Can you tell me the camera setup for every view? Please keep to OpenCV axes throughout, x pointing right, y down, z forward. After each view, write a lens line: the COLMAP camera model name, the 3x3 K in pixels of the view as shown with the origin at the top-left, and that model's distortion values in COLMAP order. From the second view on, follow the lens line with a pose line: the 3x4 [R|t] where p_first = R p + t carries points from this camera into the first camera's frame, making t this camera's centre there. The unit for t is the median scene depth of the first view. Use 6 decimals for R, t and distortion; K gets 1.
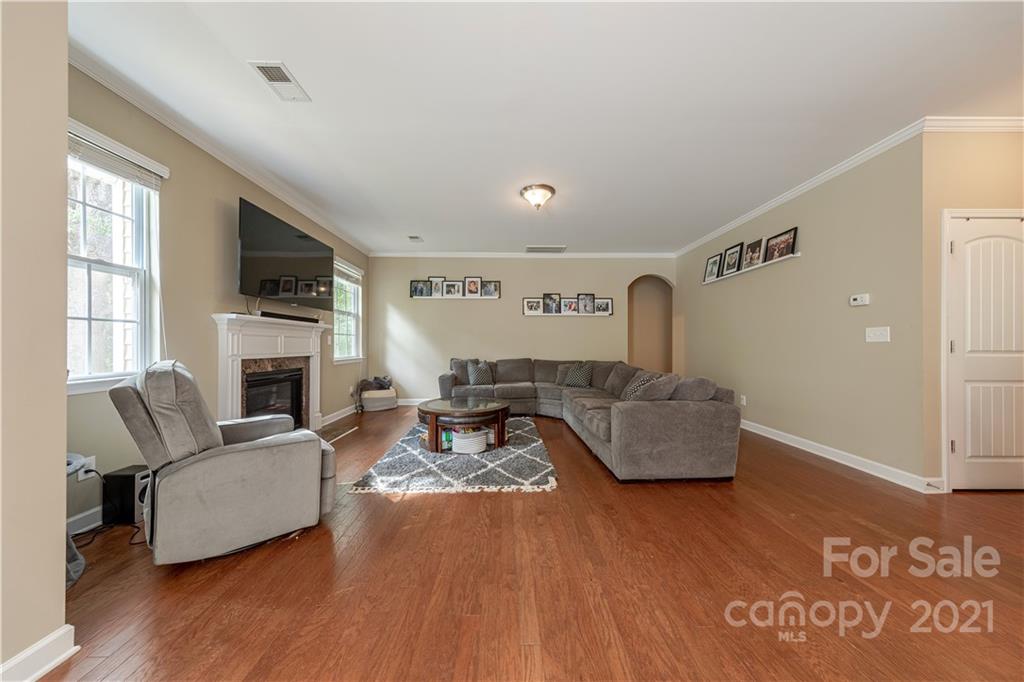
lens RADIAL K [[323.5, 0, 506.9], [0, 323.5, 343.7], [0, 0, 1]] dist [0.006301, 0.000026]
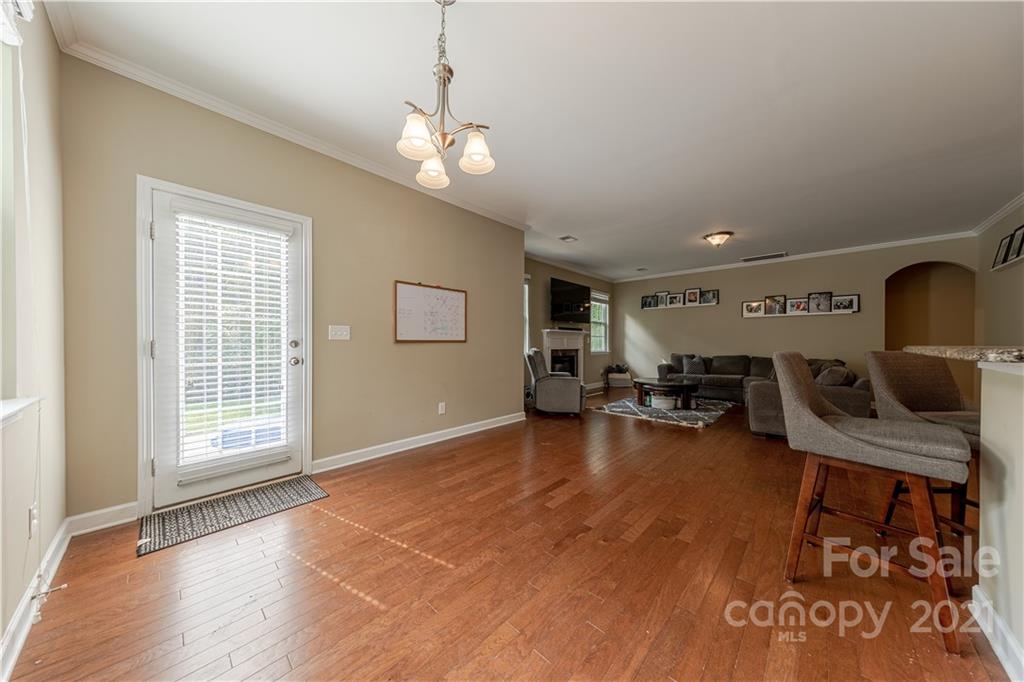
lens RADIAL K [[323.5, 0, 511.9], [0, 323.5, 341.7], [0, 0, 1]] dist [0.006301, 0.000026]
pose [[0.726534, 0.000552, -0.687130, 0.267114], [-0.001295, 0.999999, -0.000566, -0.001278], [0.687129, 0.001301, 0.726534, -0.415989]]
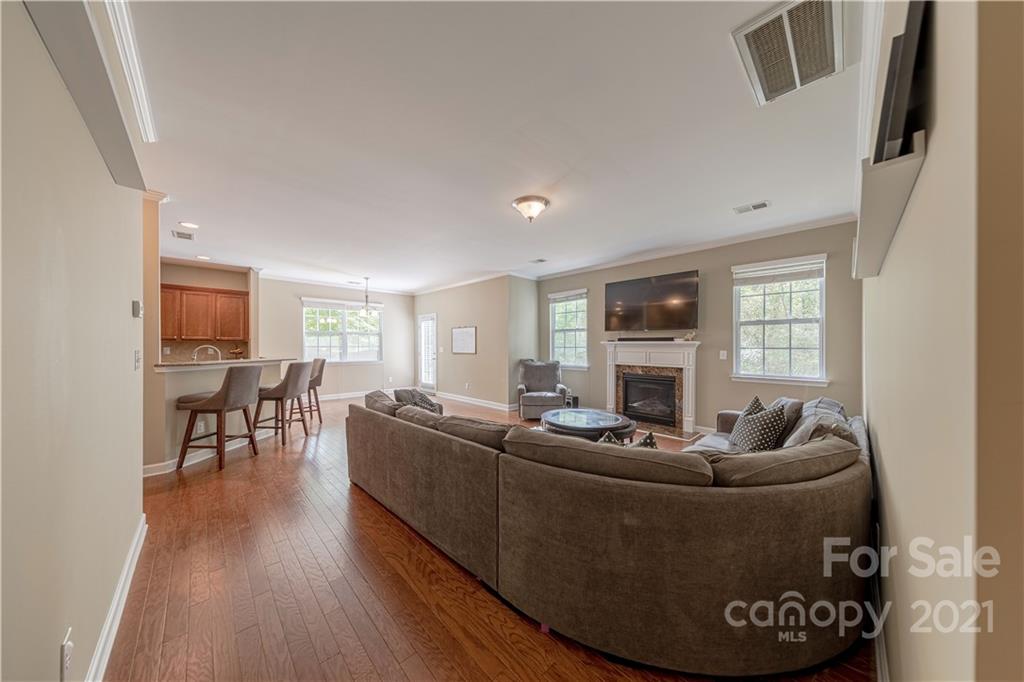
lens RADIAL K [[323.5, 0, 512.3], [0, 323.5, 345.1], [0, 0, 1]] dist [0.006301, 0.000026]
pose [[-0.725047, -0.003022, -0.688693, 0.490398], [-0.000747, 0.999993, -0.003602, -0.030338], [0.688699, -0.002097, -0.725044, 1.031949]]
